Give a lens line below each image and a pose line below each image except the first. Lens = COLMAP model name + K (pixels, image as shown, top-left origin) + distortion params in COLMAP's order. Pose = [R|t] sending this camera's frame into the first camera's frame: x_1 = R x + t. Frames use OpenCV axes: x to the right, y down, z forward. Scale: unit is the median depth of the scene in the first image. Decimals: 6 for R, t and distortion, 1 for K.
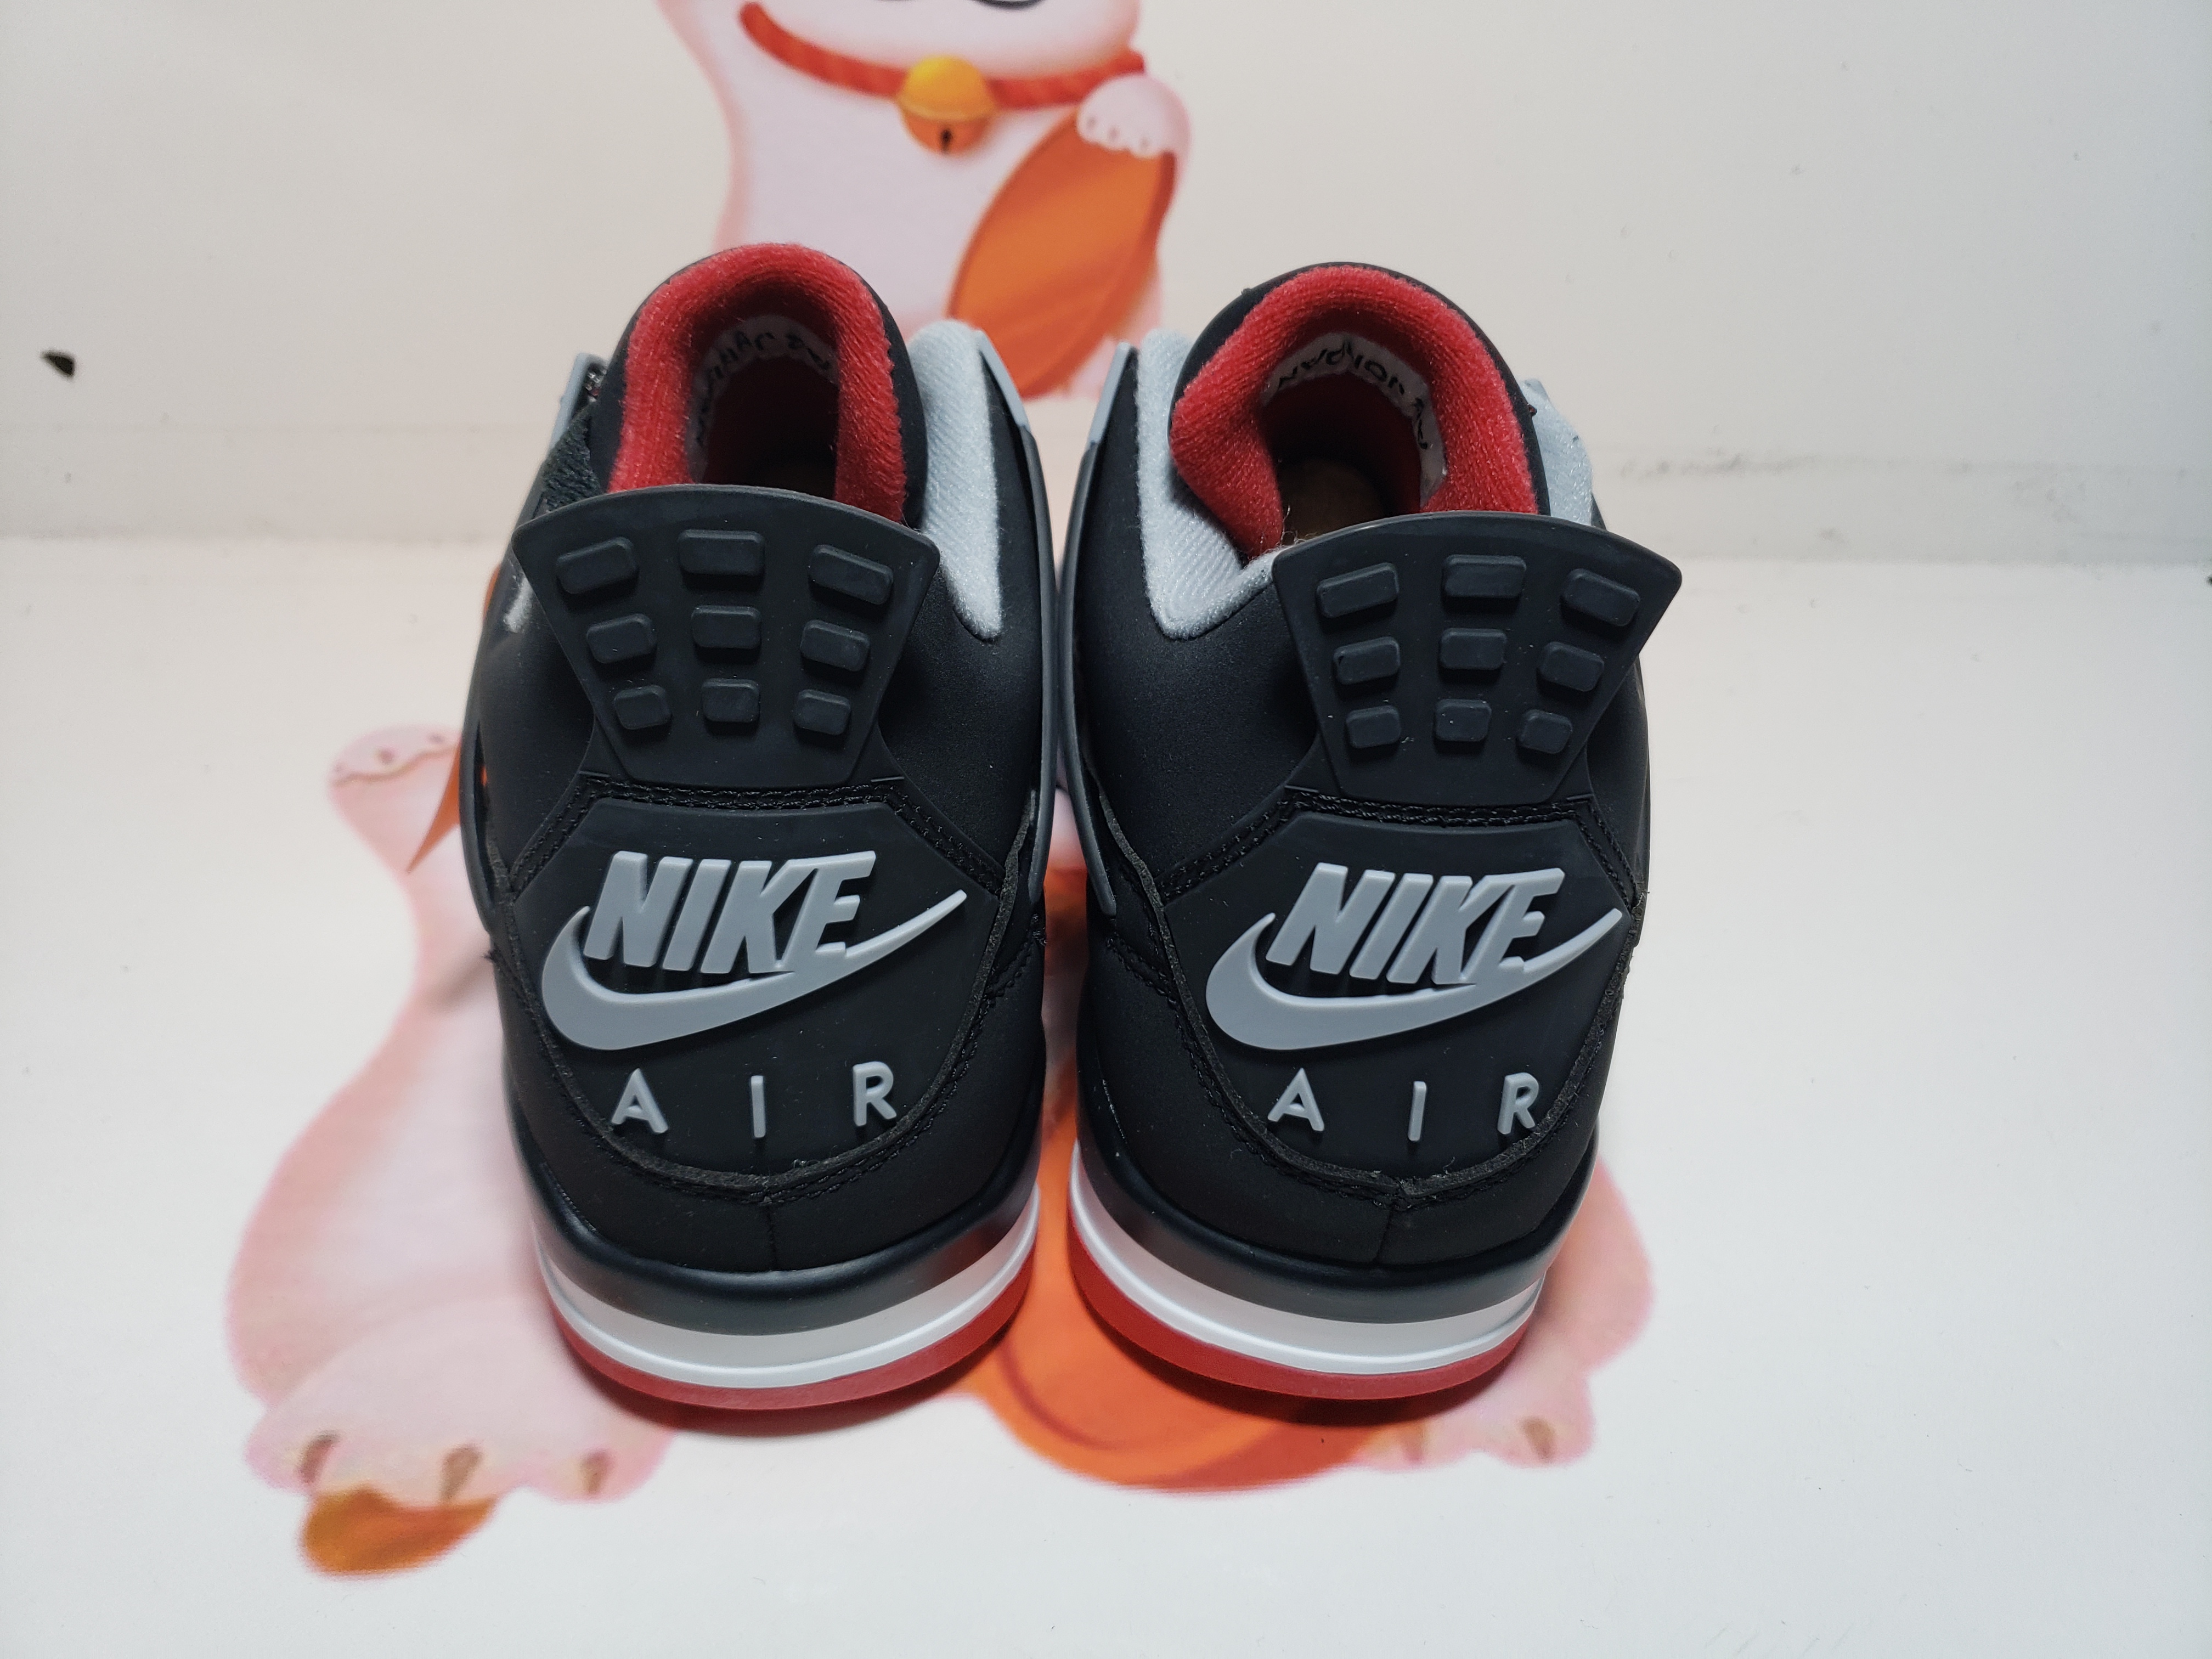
lens RADIAL K [[2046.4, 0, 1151.7], [0, 2046.4, 801.0], [0, 0, 1]] dist [-0.094748, 0.106798]
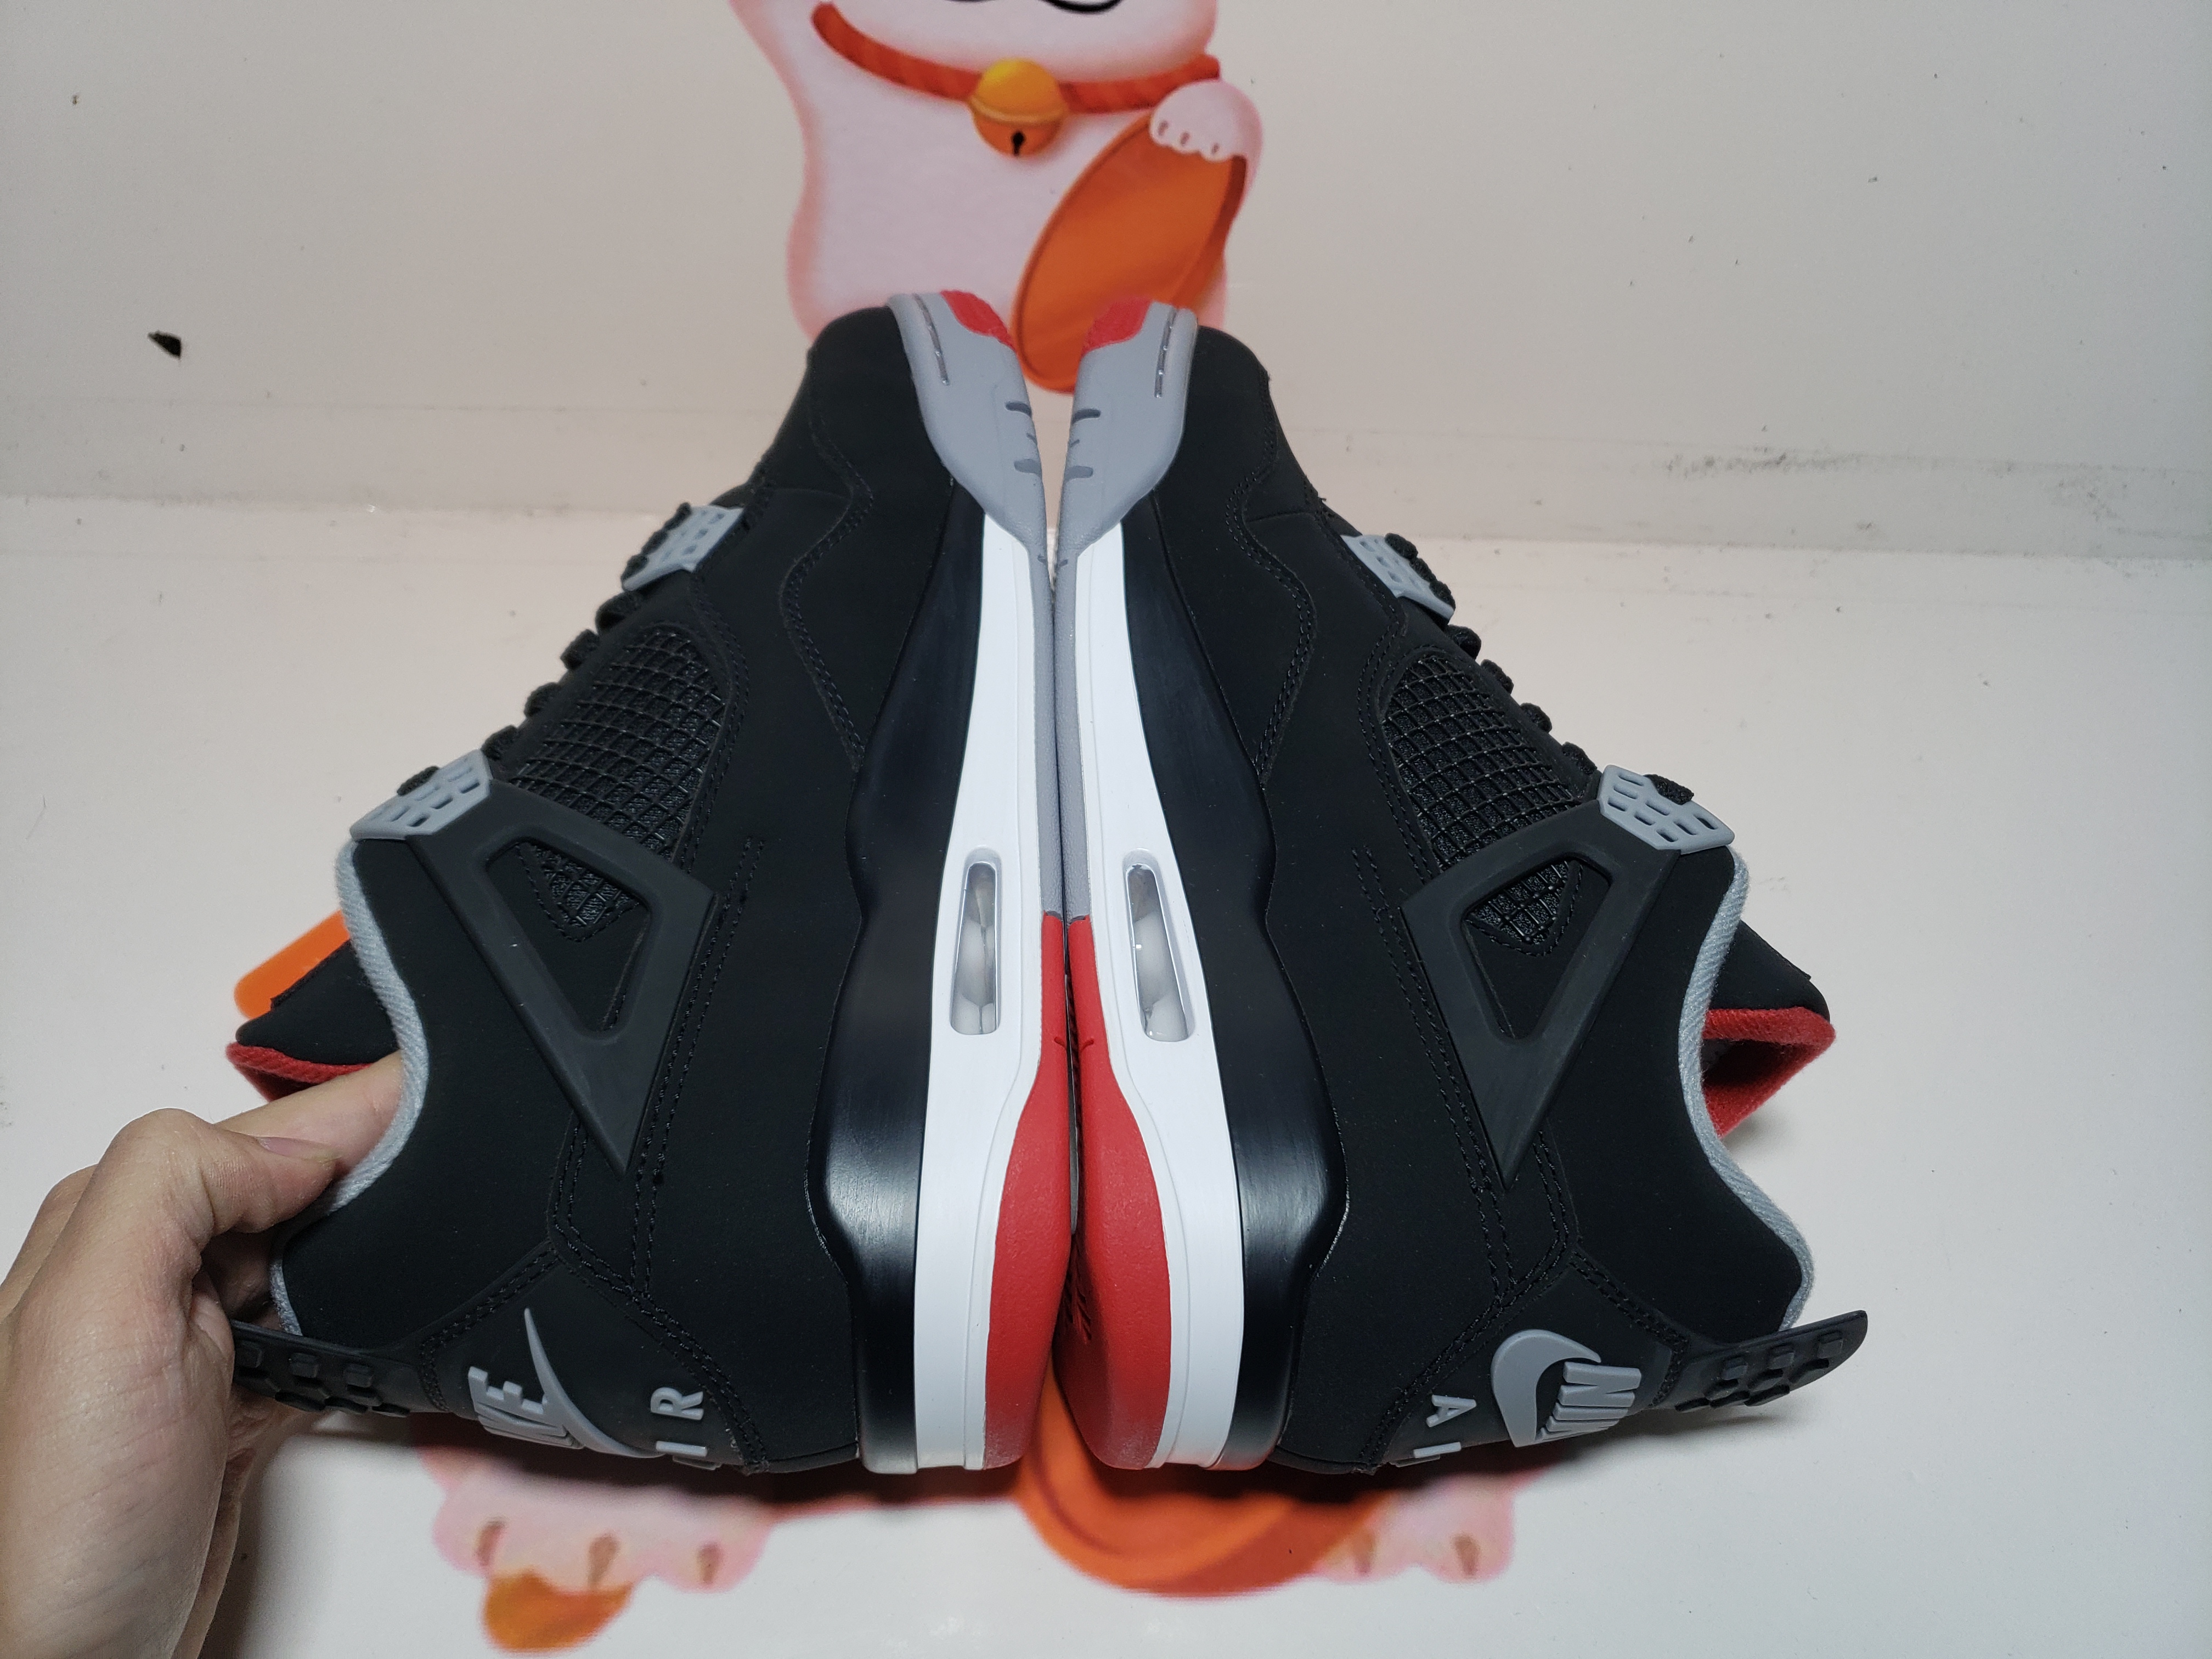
lens RADIAL K [[2046.4, 0, 1145.3], [0, 2046.4, 854.5], [0, 0, 1]] dist [-0.094748, 0.106798]
pose [[0.998486, 0.045150, -0.031433, 0.009193], [-0.035879, 0.967557, 0.250094, -0.238780], [0.041705, -0.248587, 0.967711, -0.056531]]
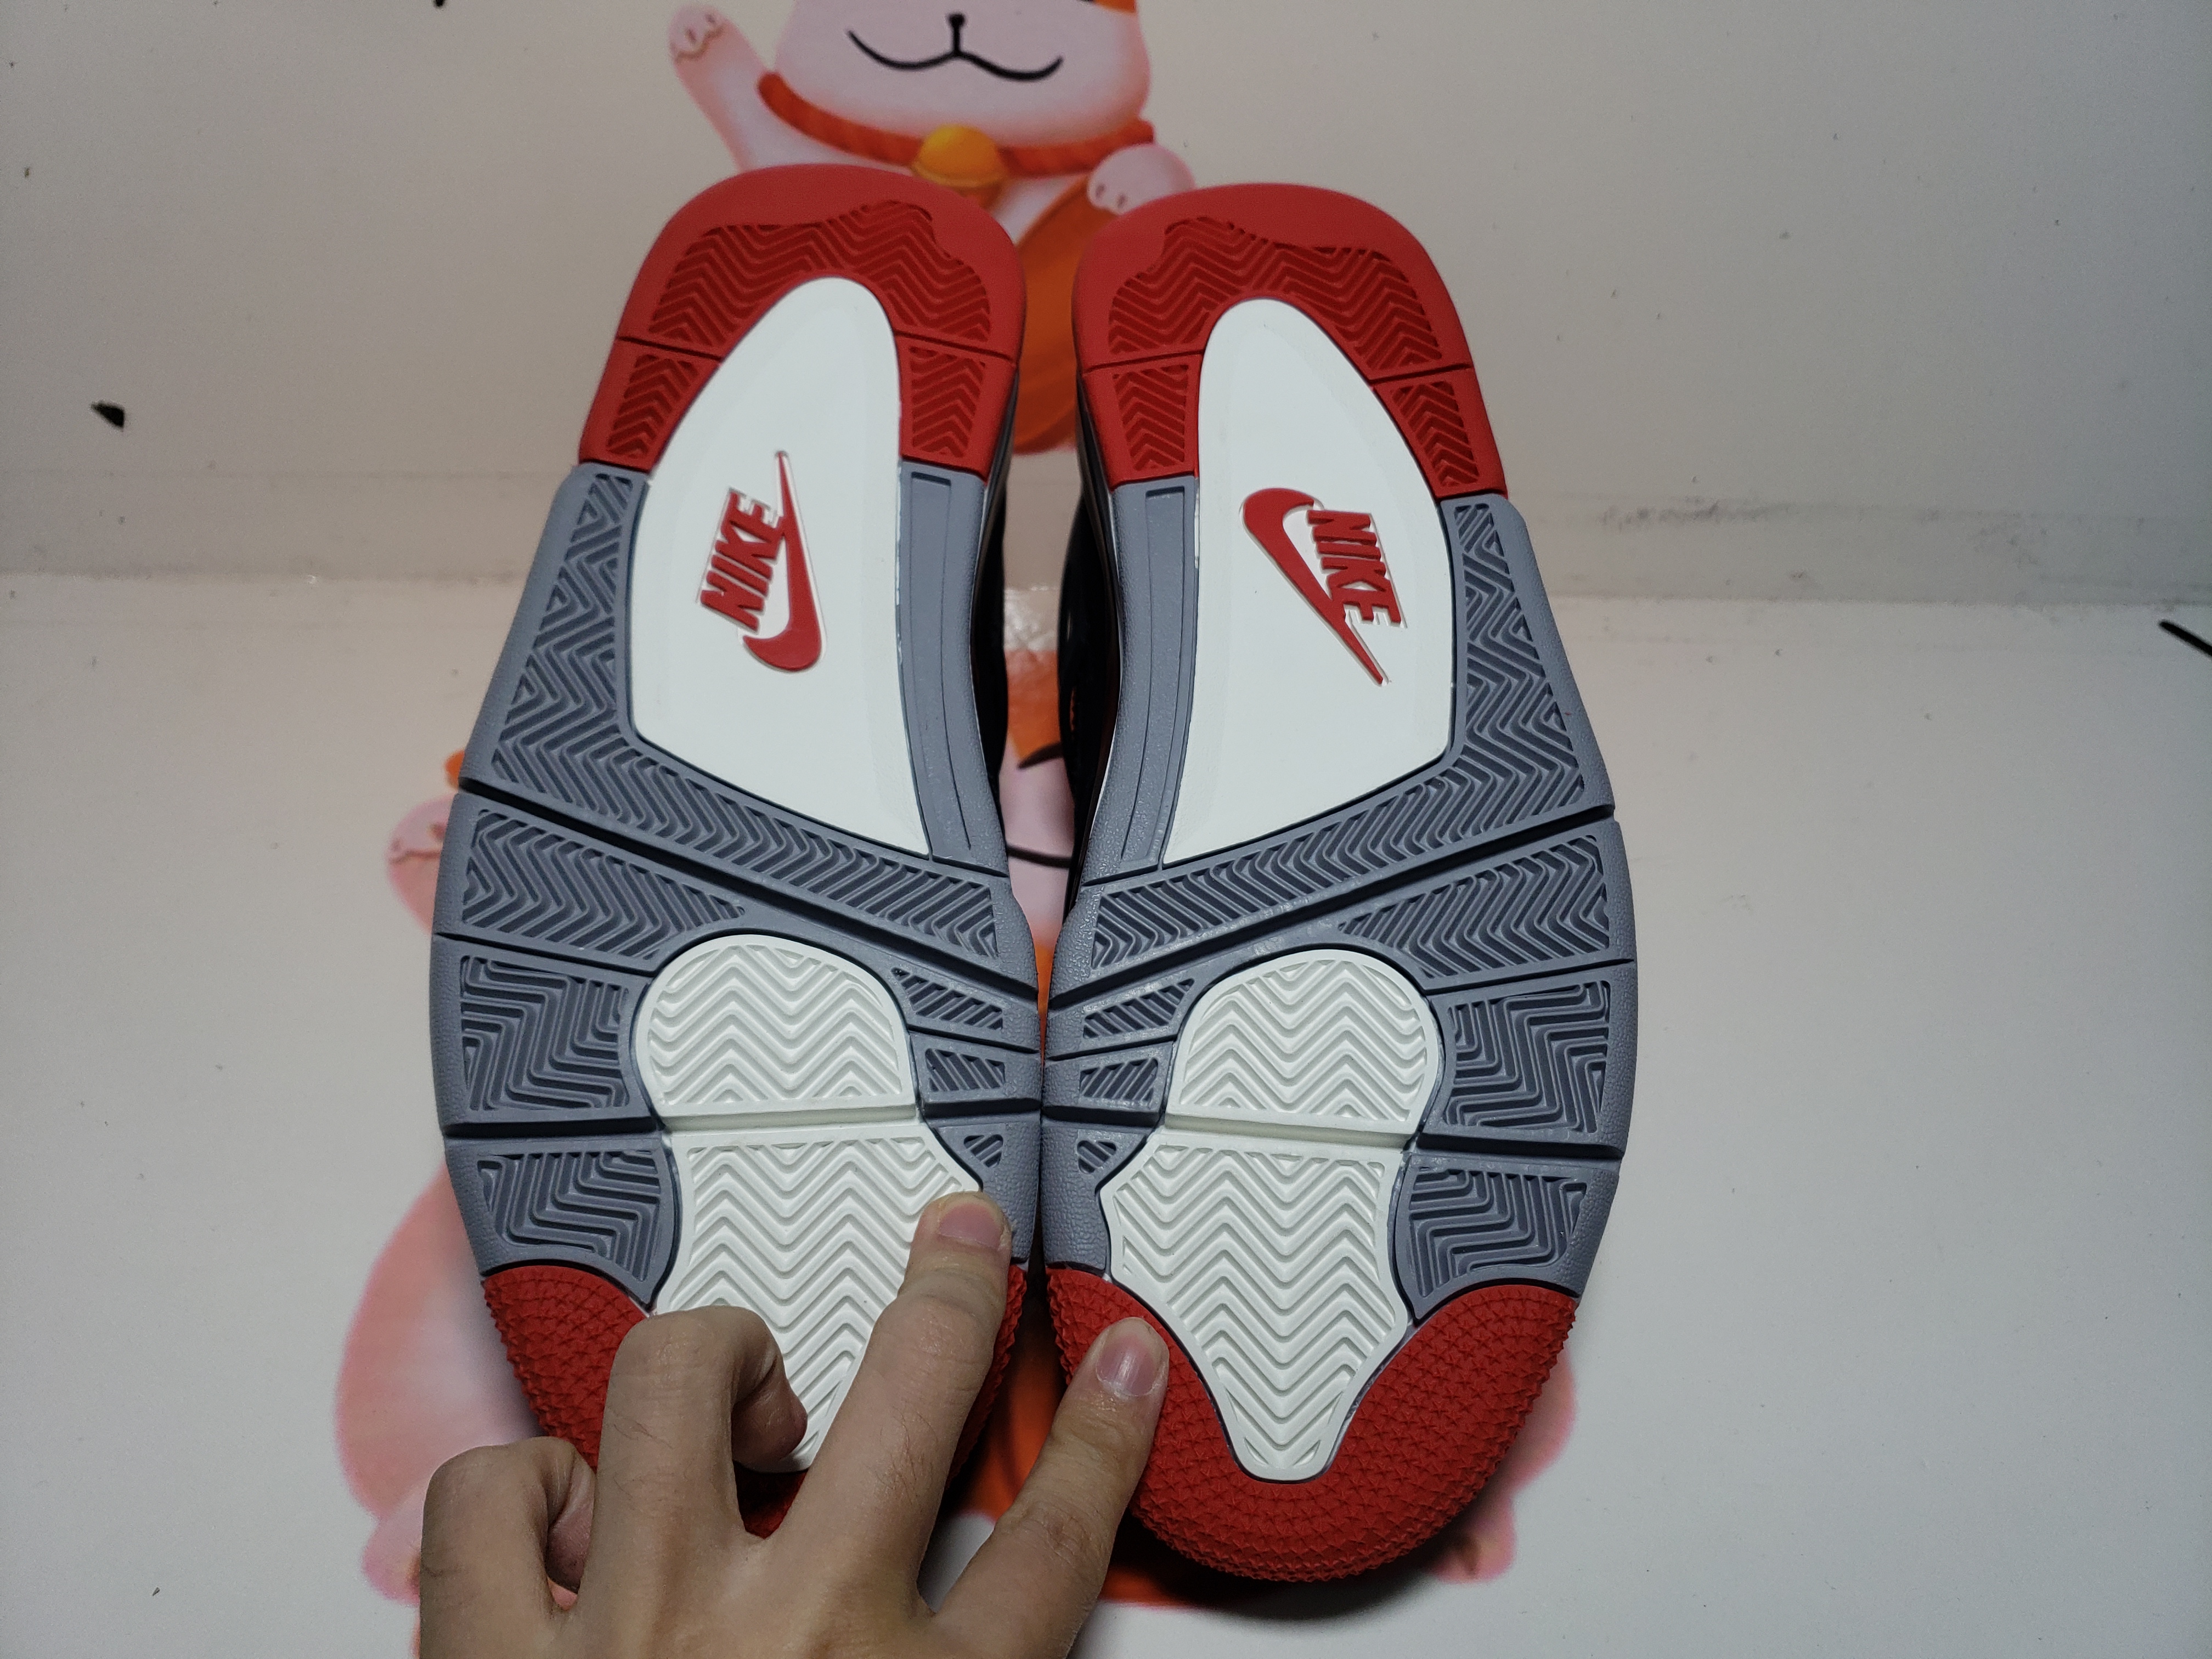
lens RADIAL K [[2046.4, 0, 1148.7], [0, 2046.4, 809.5], [0, 0, 1]] dist [-0.094748, 0.106798]
pose [[0.999855, 0.017019, 0.000447, -0.000322], [-0.016947, 0.992451, 0.121463, -0.149005], [0.001623, -0.121453, 0.992596, -0.062050]]
